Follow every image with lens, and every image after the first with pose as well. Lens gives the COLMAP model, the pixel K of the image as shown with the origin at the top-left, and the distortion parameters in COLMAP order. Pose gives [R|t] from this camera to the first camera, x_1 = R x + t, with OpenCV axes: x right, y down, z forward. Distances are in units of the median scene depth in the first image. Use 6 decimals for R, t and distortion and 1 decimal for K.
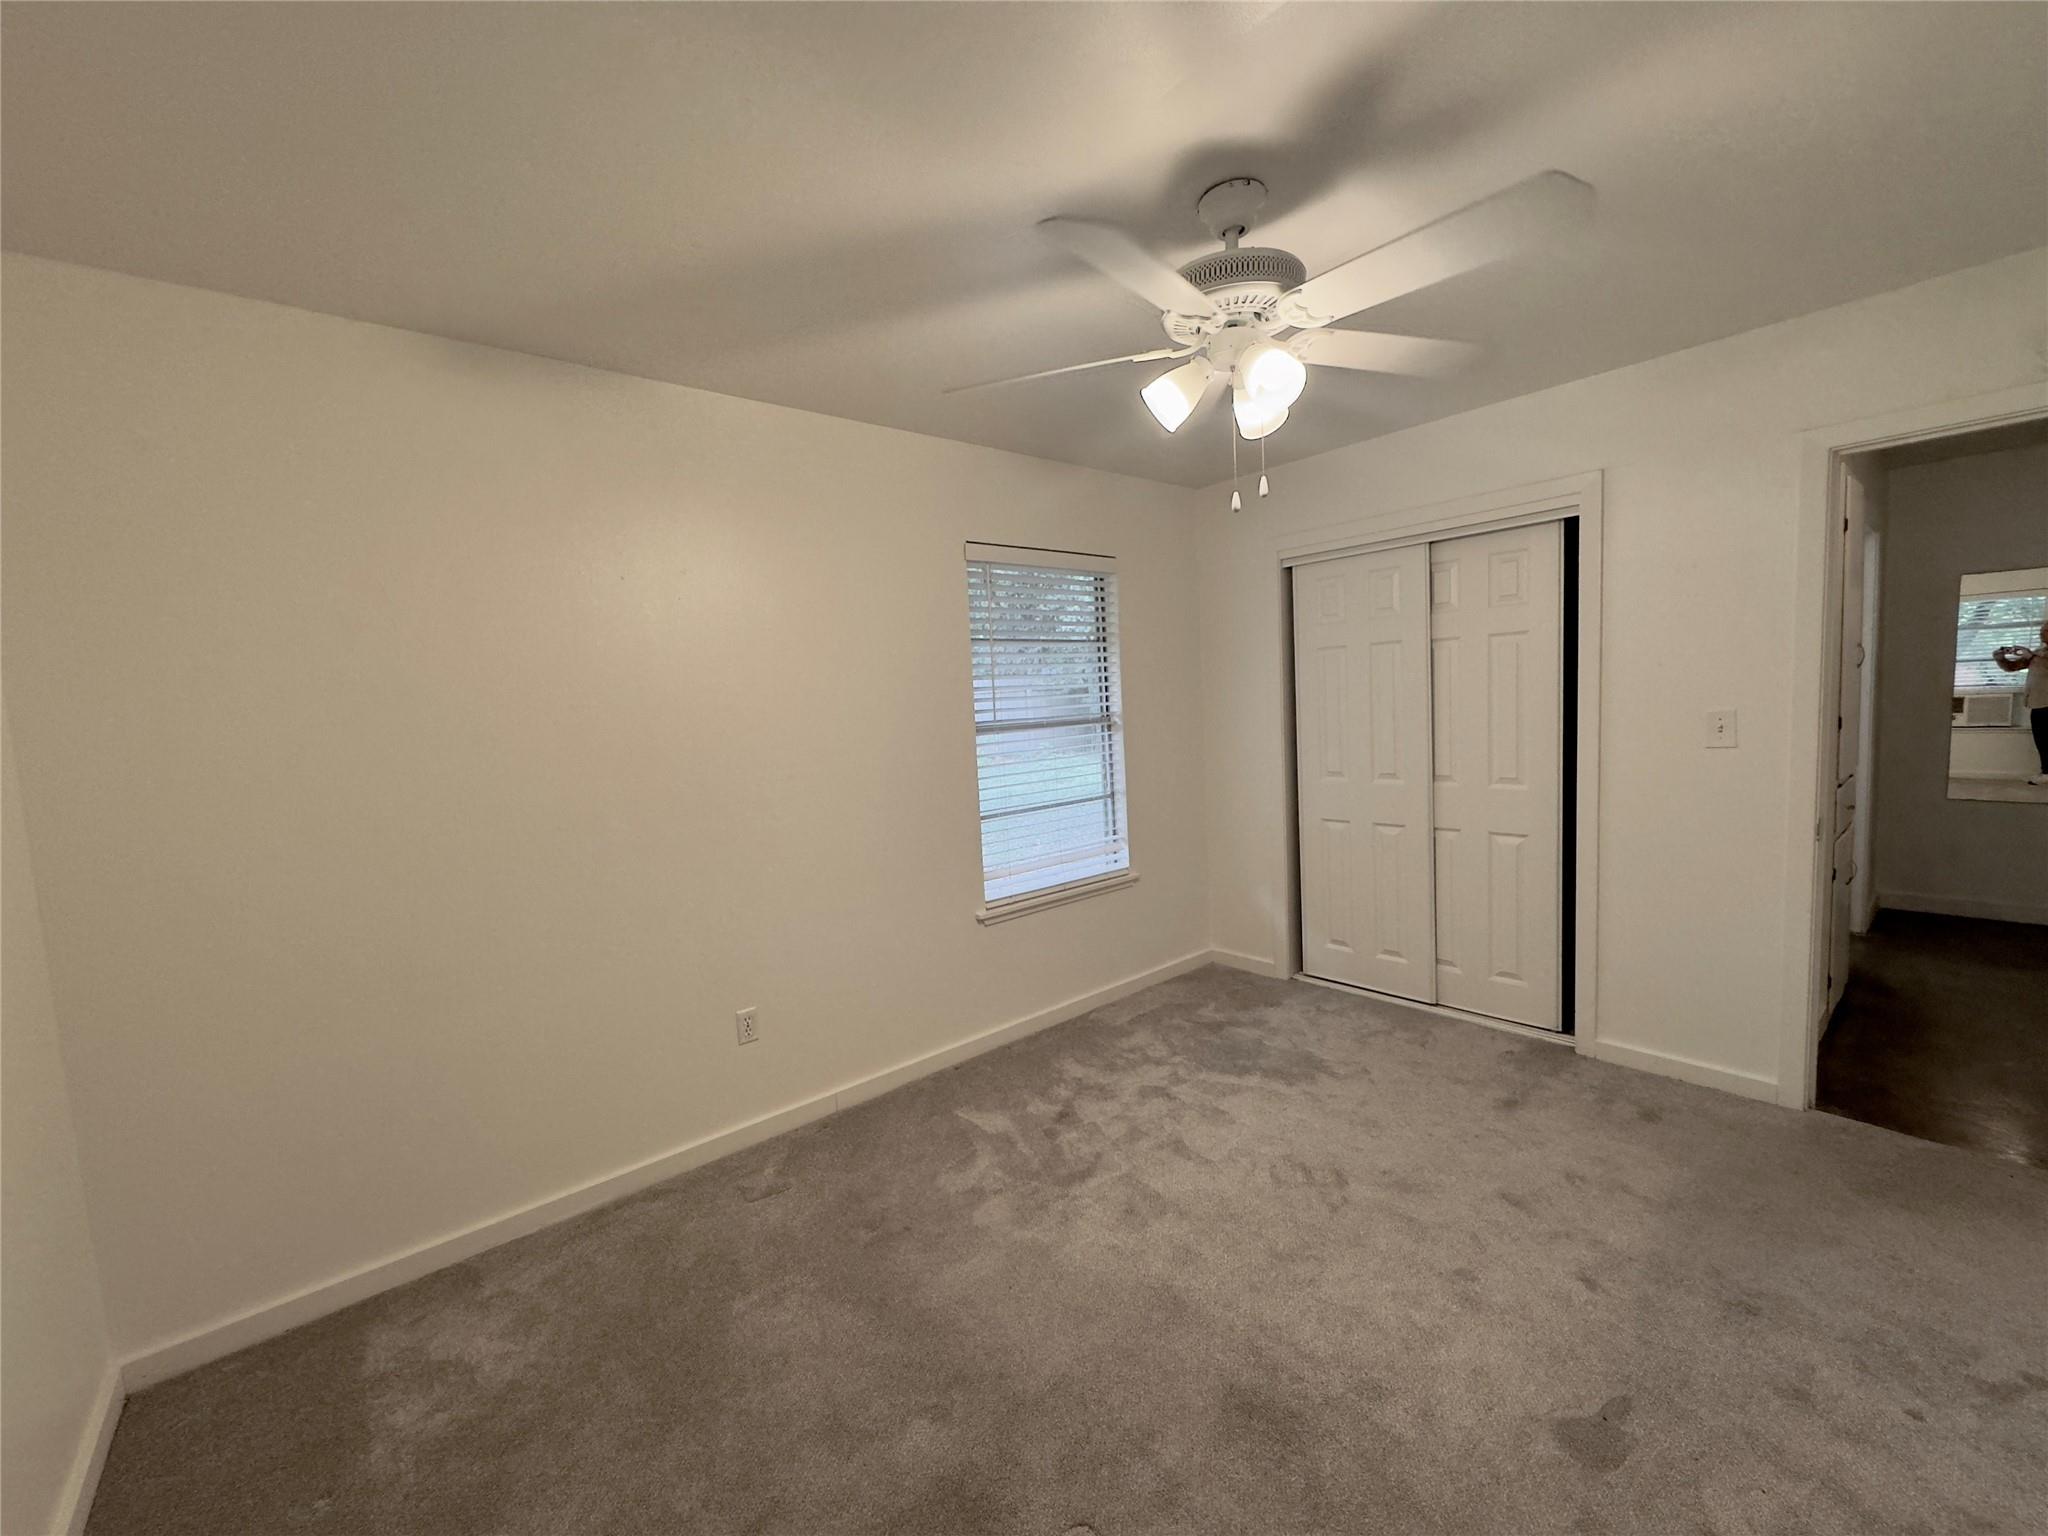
lens RADIAL K [[815.2, 0, 1022.2], [0, 815.2, 769.0], [0, 0, 1]] dist [-0.001033, -0.000700]
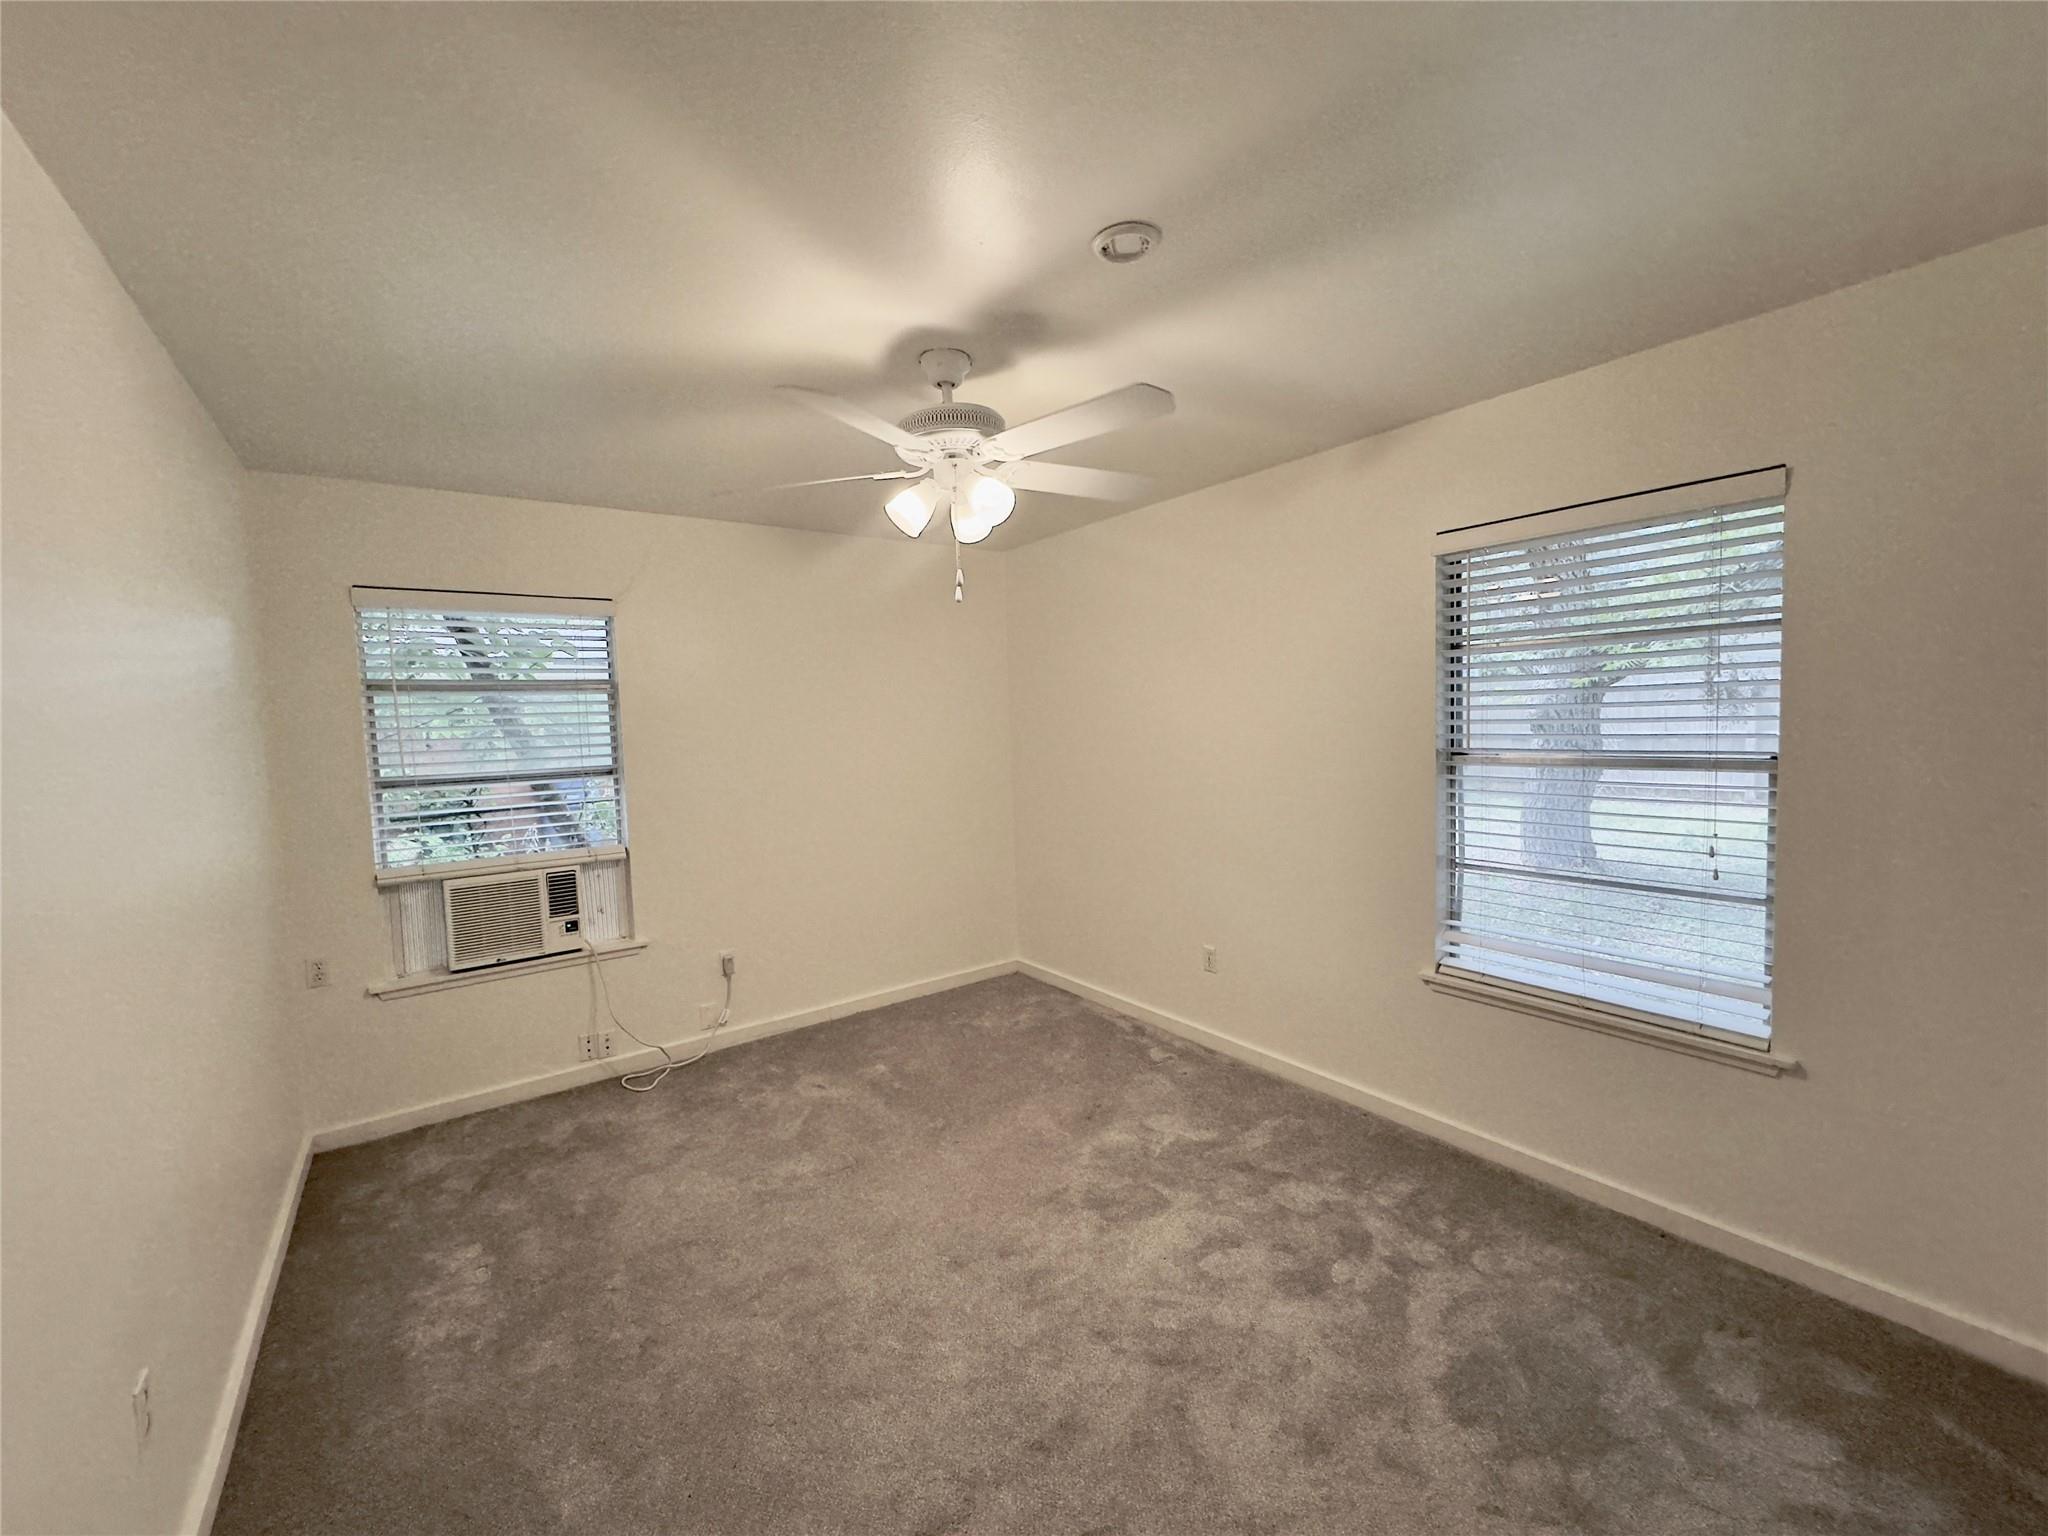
lens RADIAL K [[815.2, 0, 1022.2], [0, 815.2, 769.0], [0, 0, 1]] dist [-0.001033, -0.000700]
pose [[-0.072767, 0.112933, -0.990934, 0.839396], [-0.051225, 0.991834, 0.116797, -0.116762], [0.996033, 0.059260, -0.066388, 0.655144]]
